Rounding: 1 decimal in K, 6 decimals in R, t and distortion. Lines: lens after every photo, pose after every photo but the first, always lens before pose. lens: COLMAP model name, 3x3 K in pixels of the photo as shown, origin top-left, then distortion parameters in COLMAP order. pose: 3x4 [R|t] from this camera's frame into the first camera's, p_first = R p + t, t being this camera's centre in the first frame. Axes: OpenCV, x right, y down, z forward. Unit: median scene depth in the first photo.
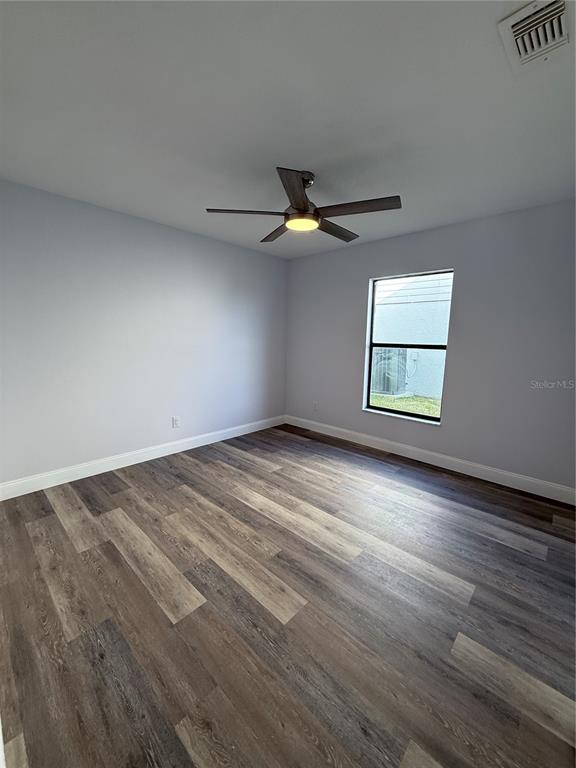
lens RADIAL K [[306.7, 0, 289.6], [0, 306.7, 385.0], [0, 0, 1]] dist [-0.001921, 0.000493]
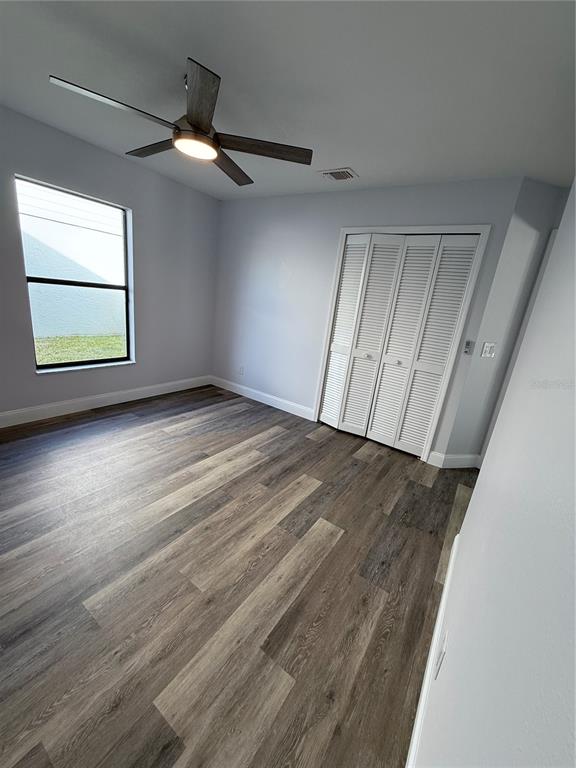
lens RADIAL K [[306.7, 0, 286.0], [0, 306.7, 383.7], [0, 0, 1]] dist [-0.001921, 0.000493]
pose [[-0.145522, -0.308863, 0.939908, -1.045095], [0.032258, 0.948034, 0.316528, -0.208341], [-0.988829, 0.076381, -0.127996, 1.016195]]
